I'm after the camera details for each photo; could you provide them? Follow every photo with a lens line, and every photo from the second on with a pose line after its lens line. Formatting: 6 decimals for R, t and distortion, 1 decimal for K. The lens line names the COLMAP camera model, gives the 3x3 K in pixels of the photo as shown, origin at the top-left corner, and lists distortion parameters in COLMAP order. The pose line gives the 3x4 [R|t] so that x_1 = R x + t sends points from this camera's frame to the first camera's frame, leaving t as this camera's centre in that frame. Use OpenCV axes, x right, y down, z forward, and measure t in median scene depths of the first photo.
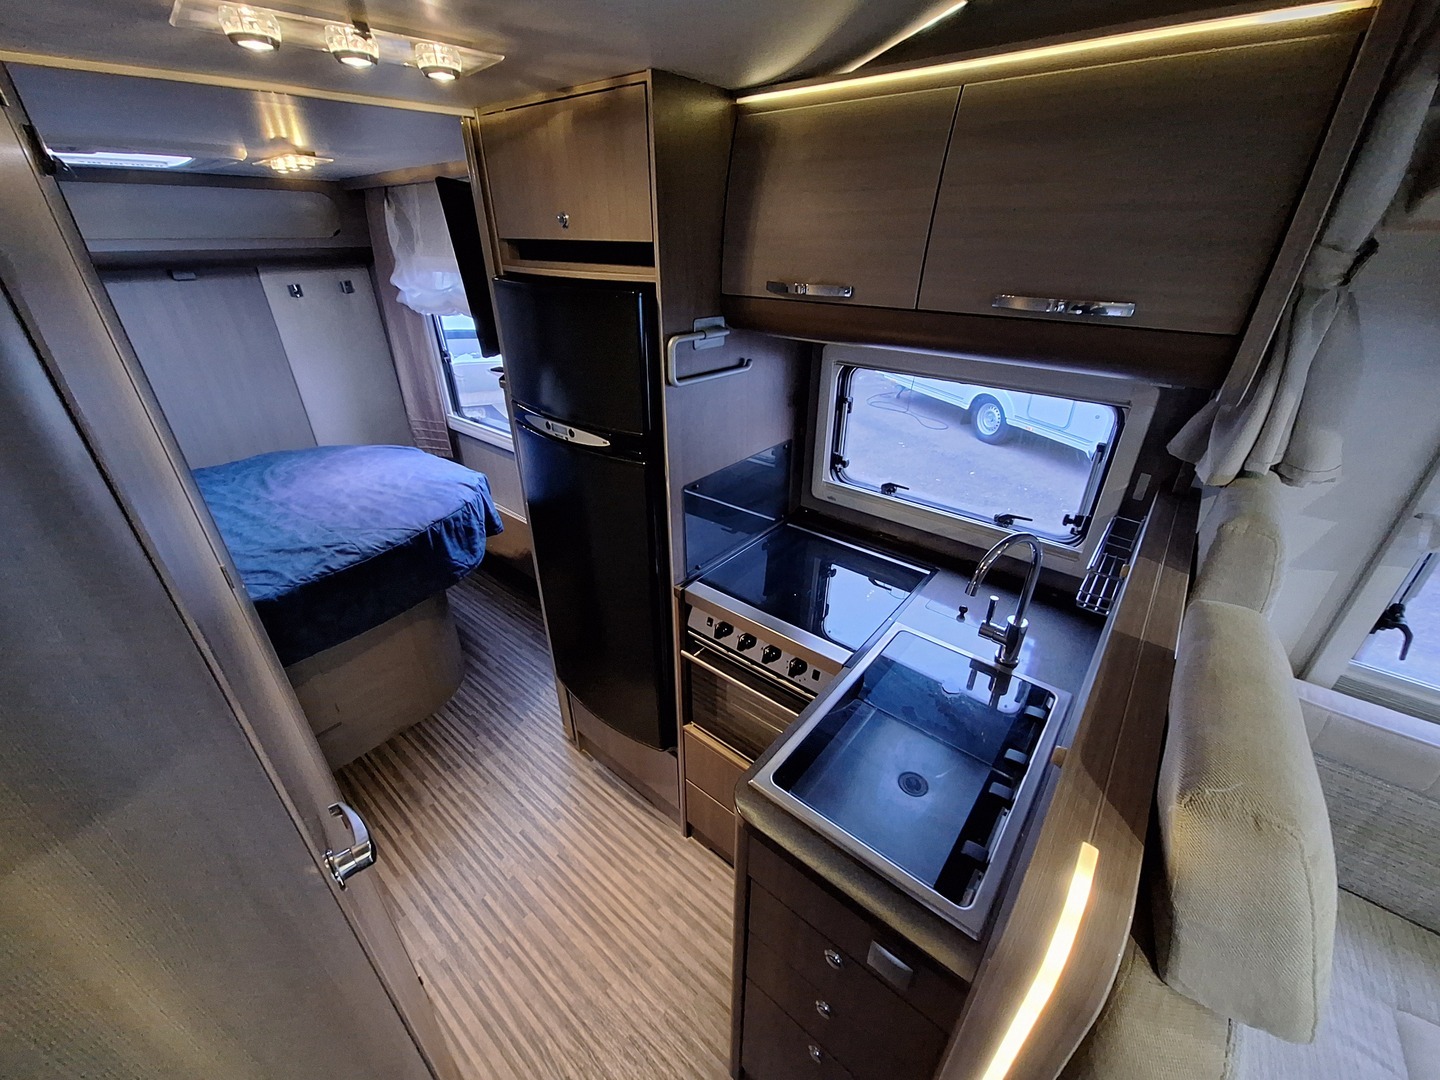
lens RADIAL K [[566.3, 0, 720.0], [0, 566.3, 540.0], [0, 0, 1]] dist [-0.001059, 0.000041]
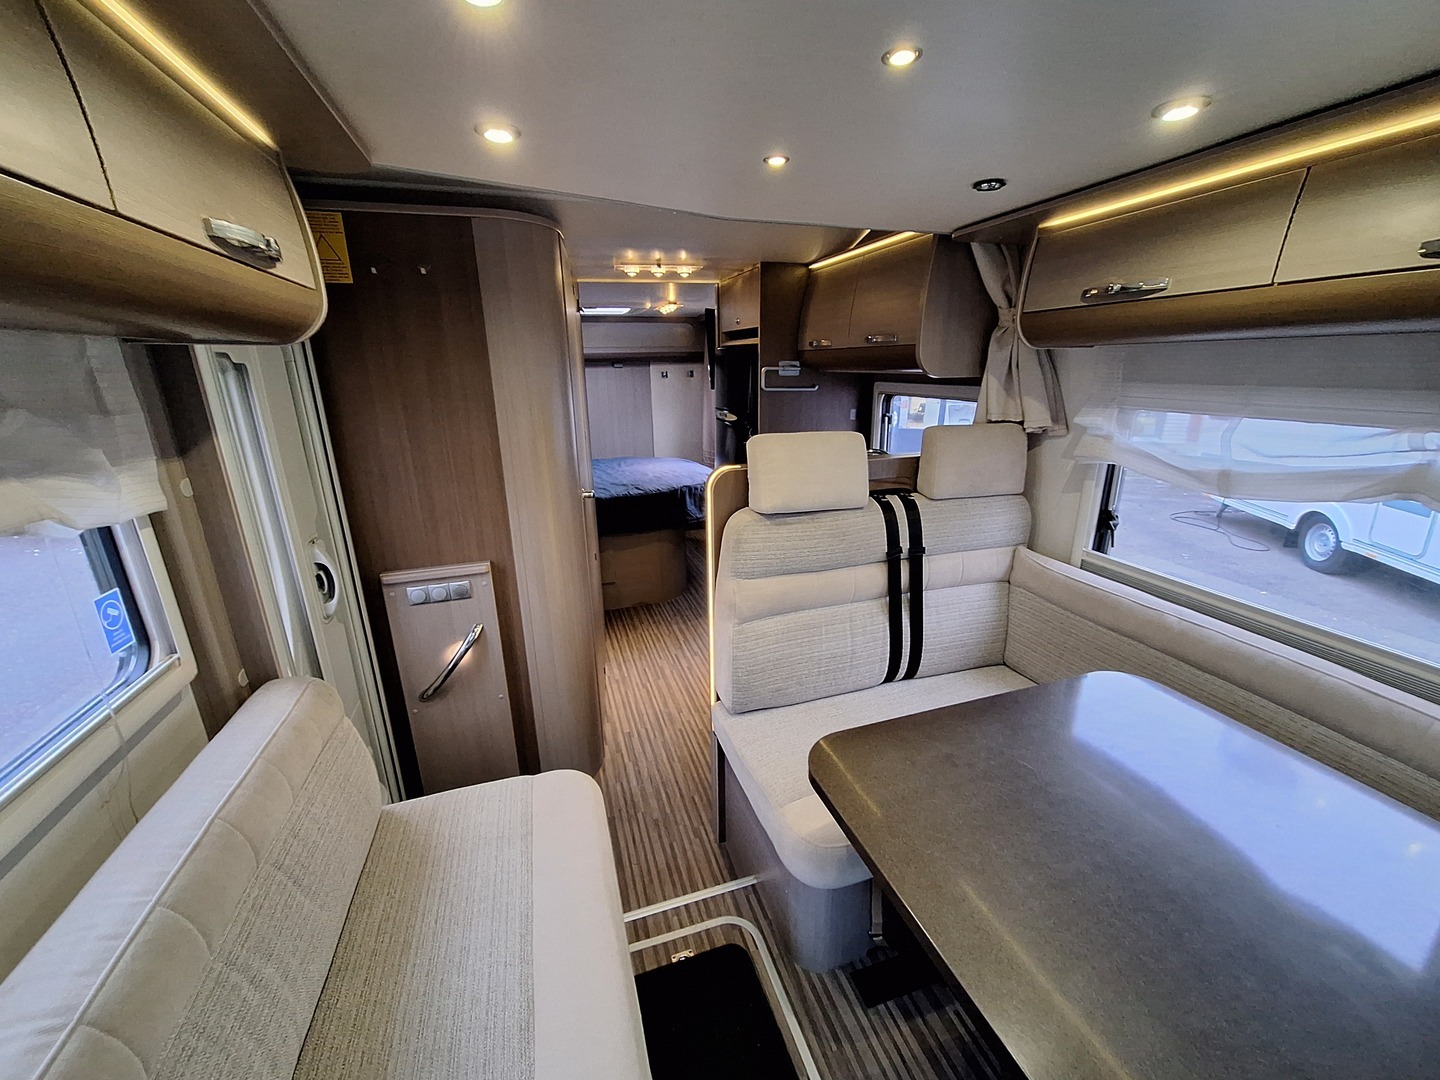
lens RADIAL K [[566.3, 0, 720.0], [0, 566.3, 540.0], [0, 0, 1]] dist [-0.001059, 0.000041]
pose [[0.843553, 0.146653, -0.516634, 0.586665], [-0.240638, 0.963232, -0.119486, 0.343812], [0.480116, 0.225114, 0.847828, -0.462177]]
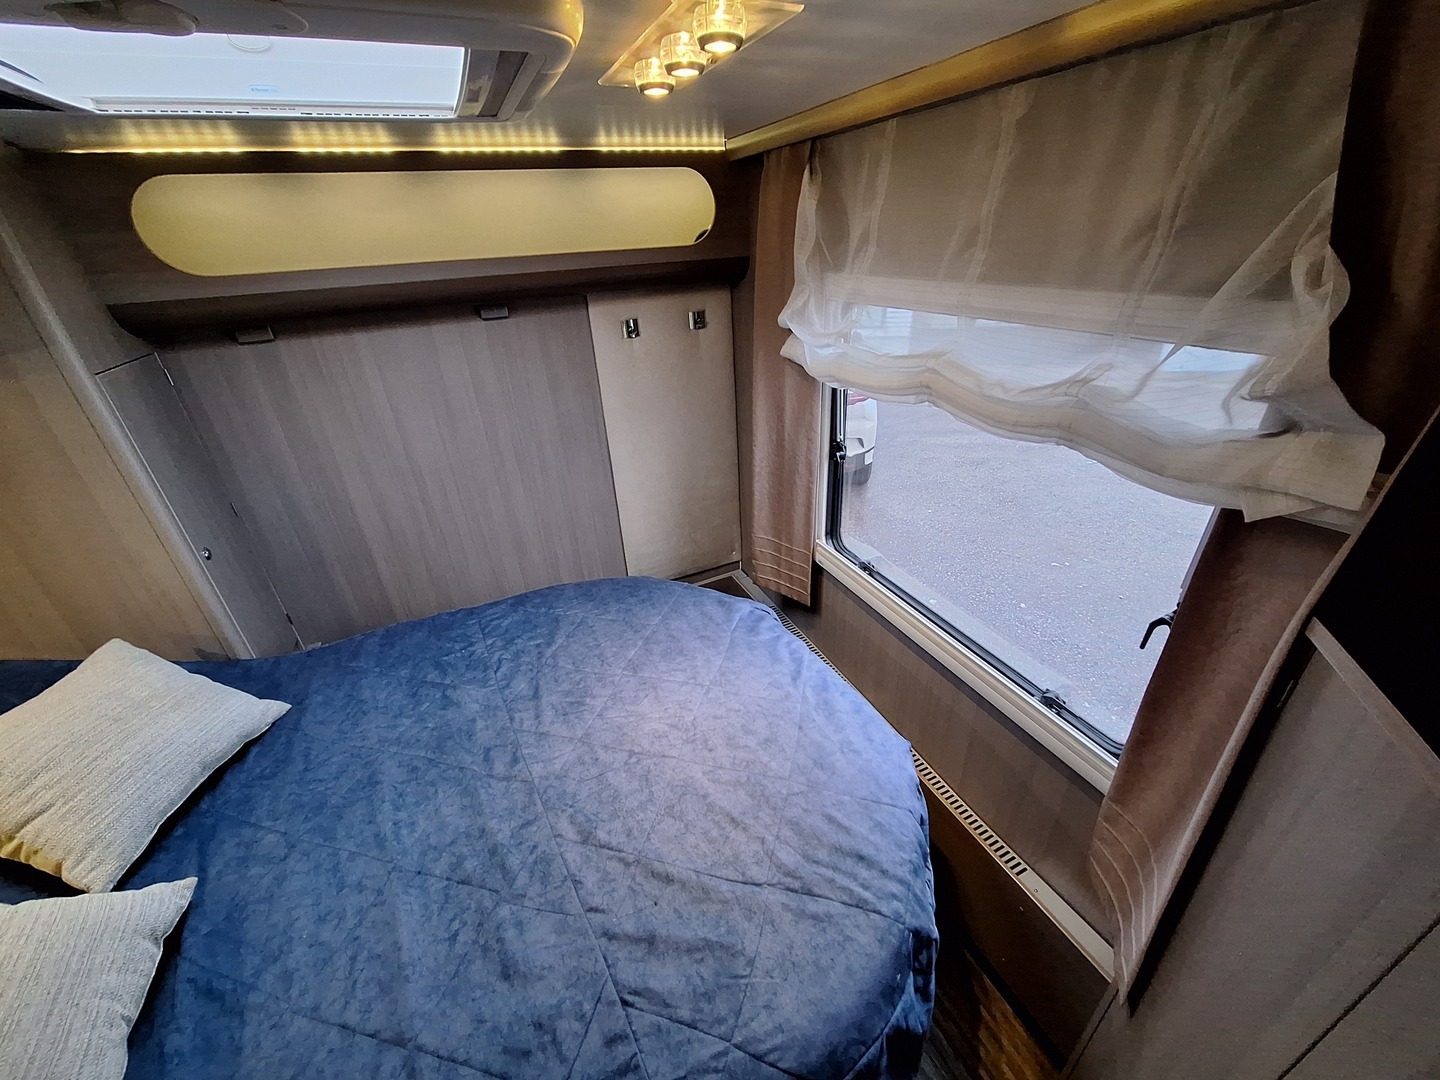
lens RADIAL K [[566.3, 0, 720.0], [0, 566.3, 540.0], [0, 0, 1]] dist [-0.001059, 0.000041]
pose [[0.903437, 0.166420, -0.395102, -0.528491], [-0.157685, 0.985971, 0.054739, -0.371643], [0.398669, 0.012848, 0.917005, 0.657551]]
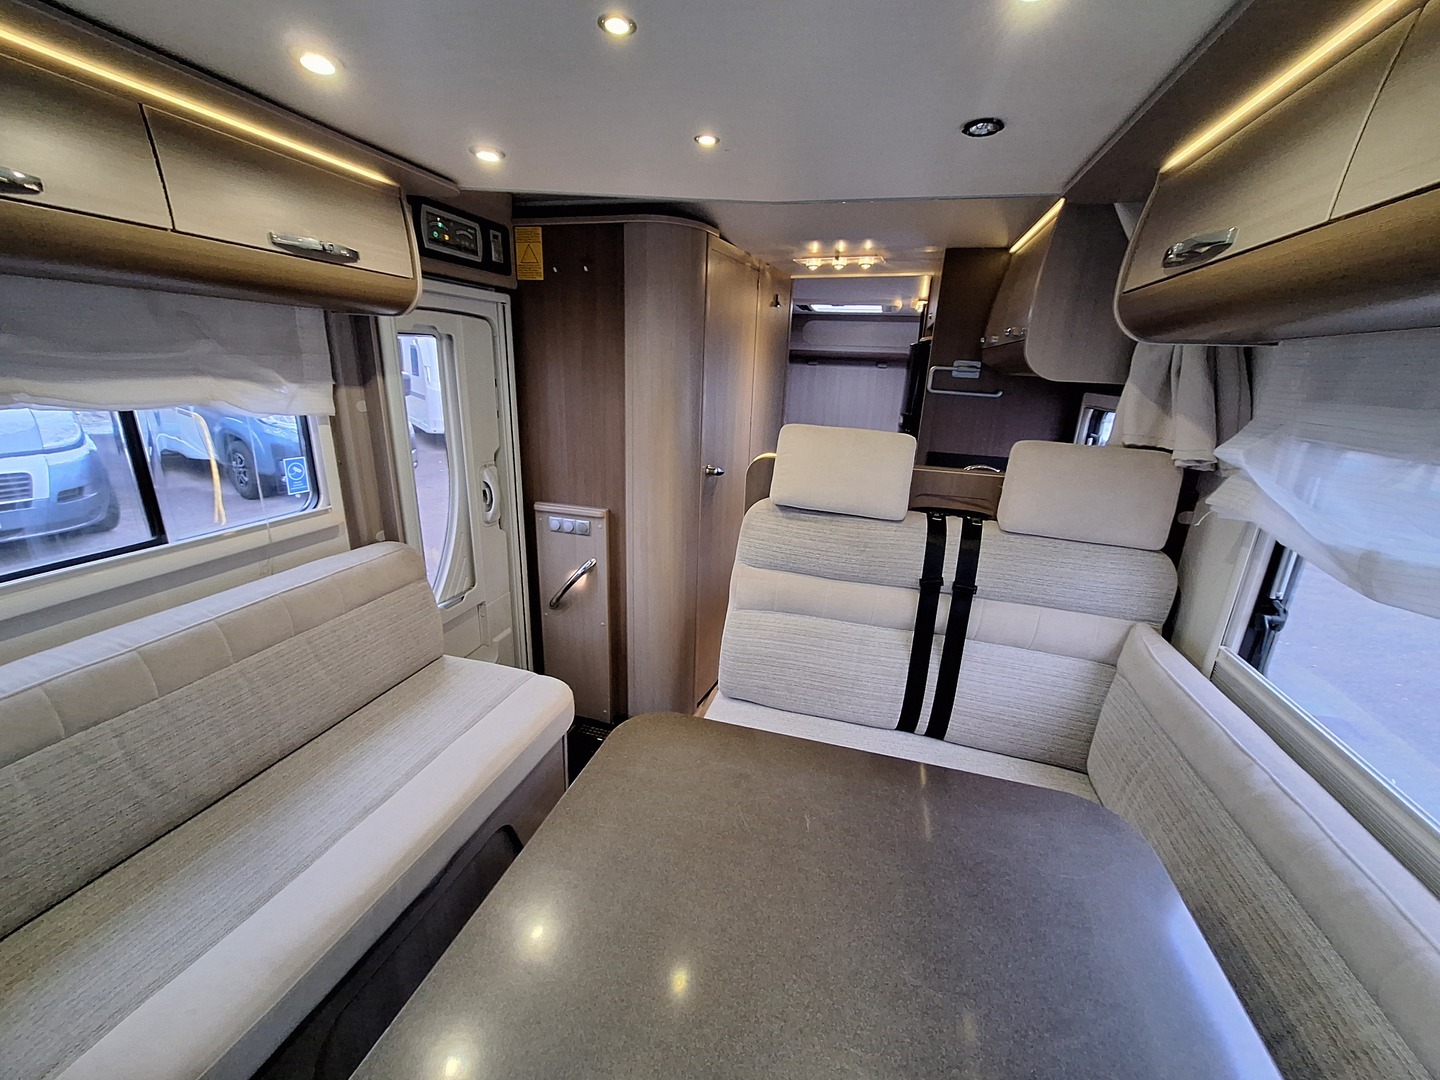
lens RADIAL K [[566.3, 0, 720.0], [0, 566.3, 540.0], [0, 0, 1]] dist [-0.001059, 0.000041]
pose [[0.400099, 0.285631, -0.870824, 0.880797], [-0.468038, 0.880621, 0.073805, 0.219991], [0.787947, 0.378050, 0.486022, -0.184265]]
